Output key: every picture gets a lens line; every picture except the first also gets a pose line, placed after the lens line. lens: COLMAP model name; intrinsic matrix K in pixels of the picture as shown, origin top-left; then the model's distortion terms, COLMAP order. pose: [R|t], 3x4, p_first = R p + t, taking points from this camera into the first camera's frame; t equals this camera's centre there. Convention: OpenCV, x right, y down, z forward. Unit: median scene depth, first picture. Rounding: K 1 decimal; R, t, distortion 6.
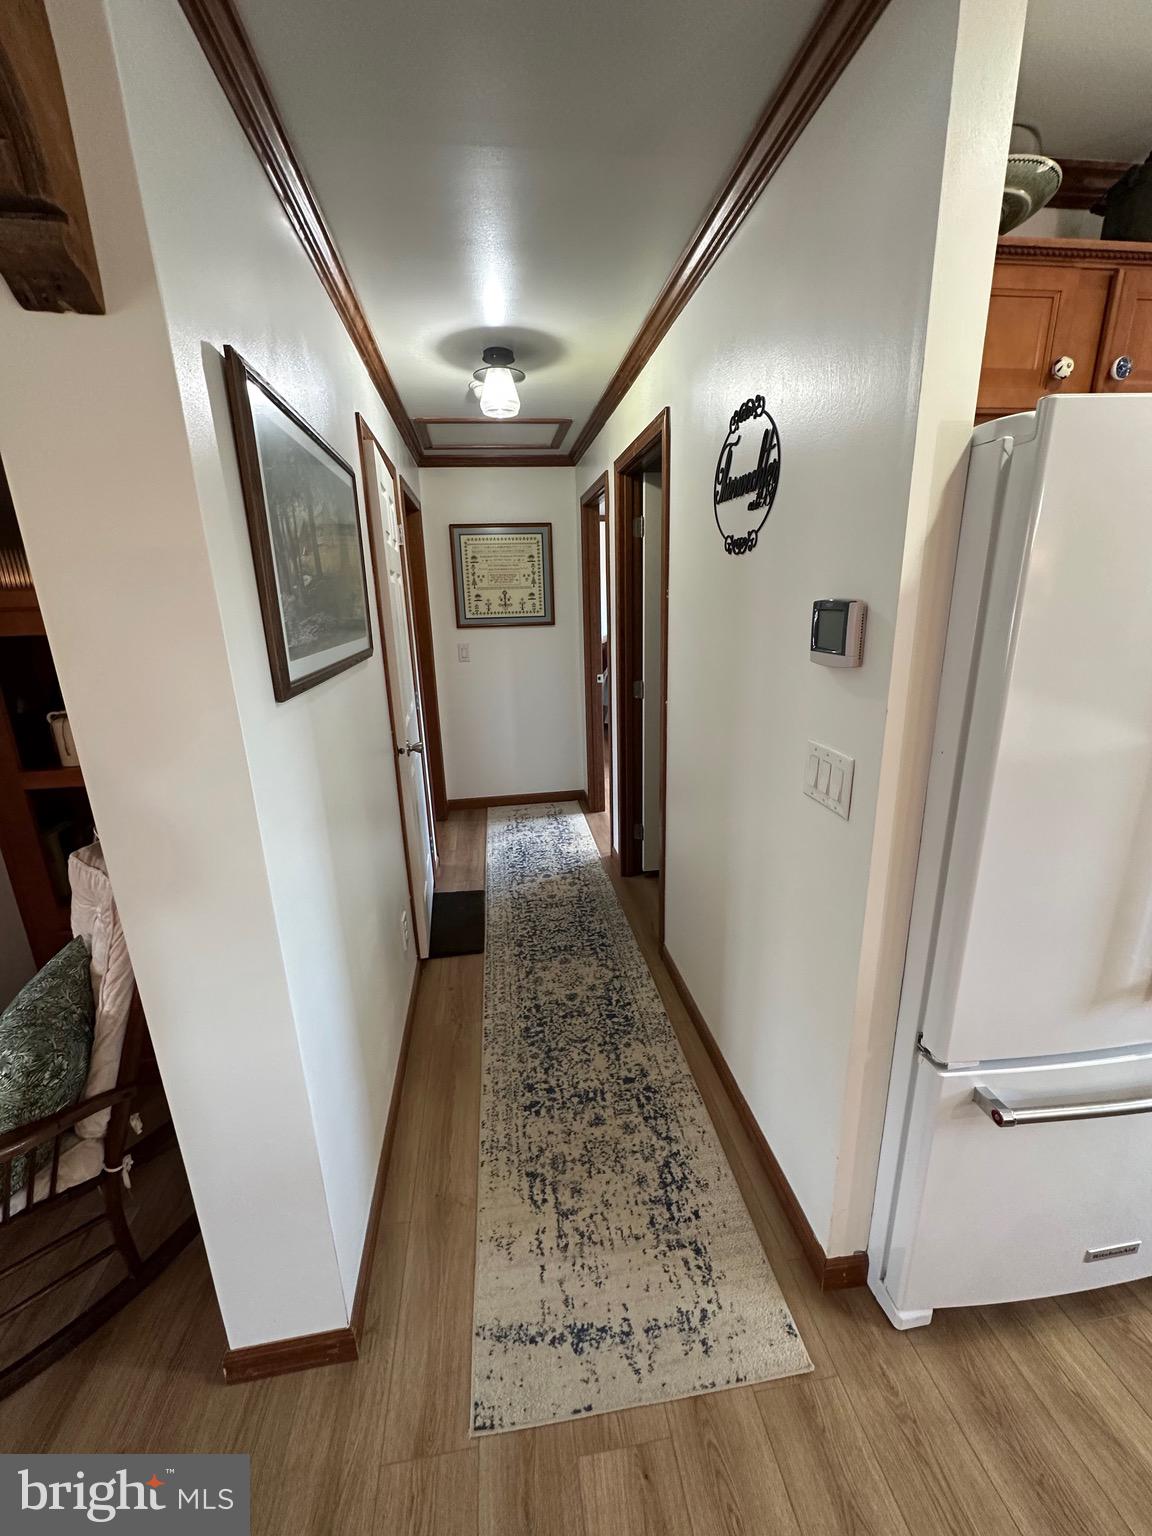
lens RADIAL K [[613.8, 0, 575.5], [0, 613.8, 773.3], [0, 0, 1]] dist [-0.001917, 0.000336]
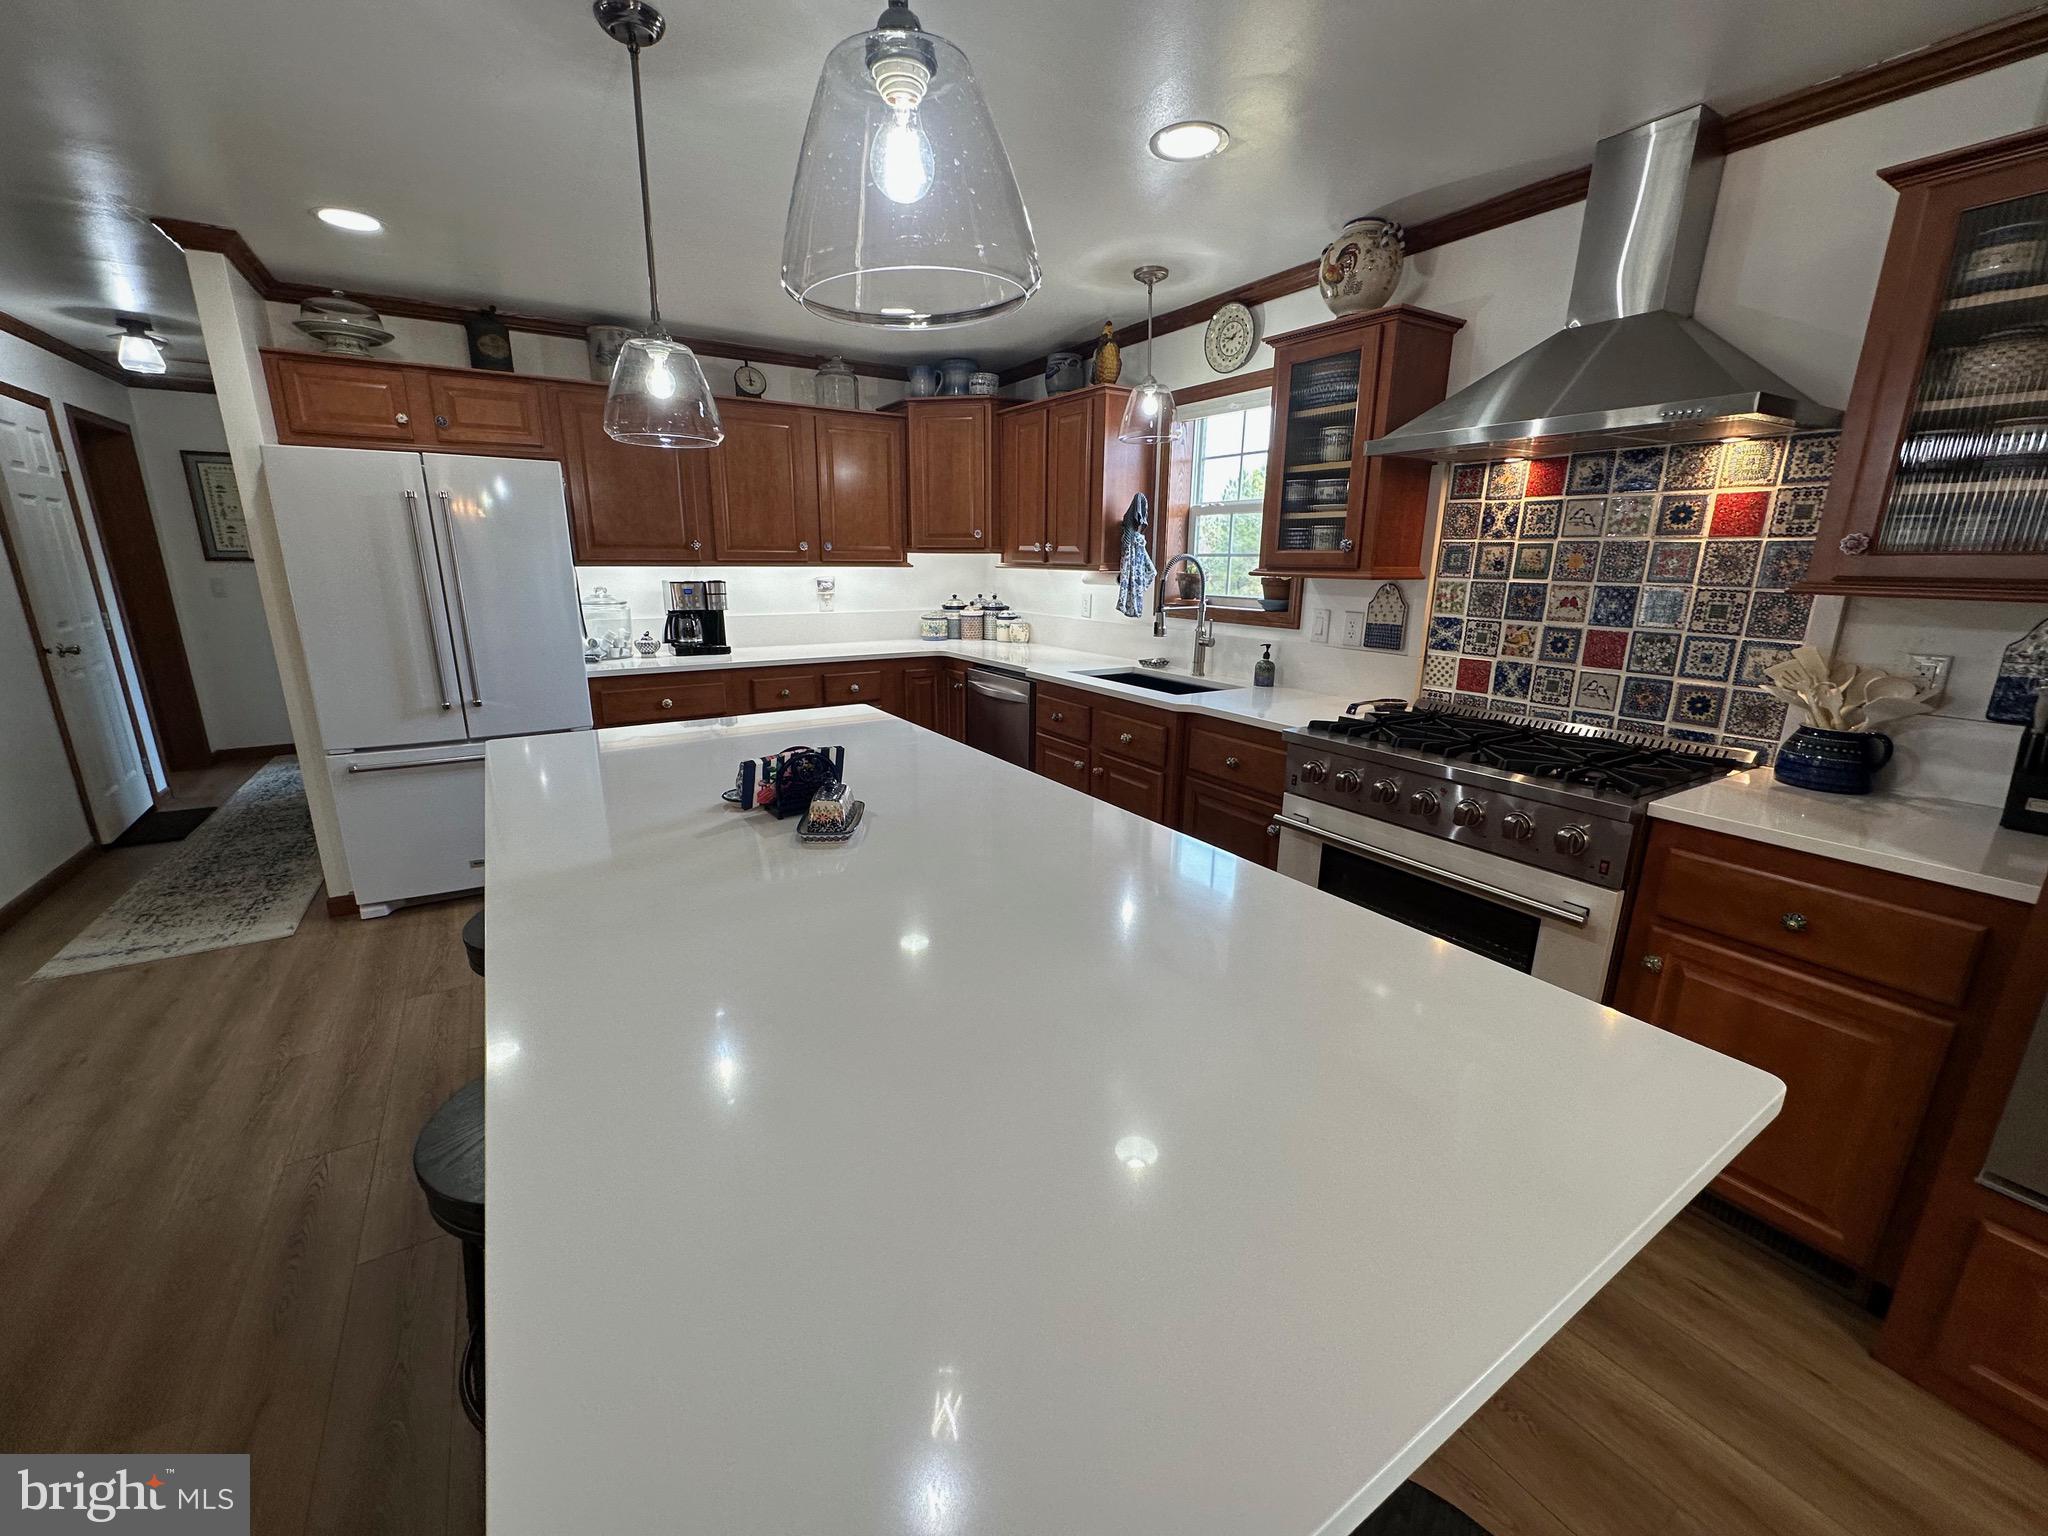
lens RADIAL K [[818.4, 0, 1025.2], [0, 818.4, 774.5], [0, 0, 1]] dist [-0.001917, 0.000336]
pose [[0.910815, -0.069365, 0.406946, 1.073070], [0.077286, 0.997004, -0.003037, 0.488896], [-0.405516, 0.034217, 0.913447, -1.642034]]
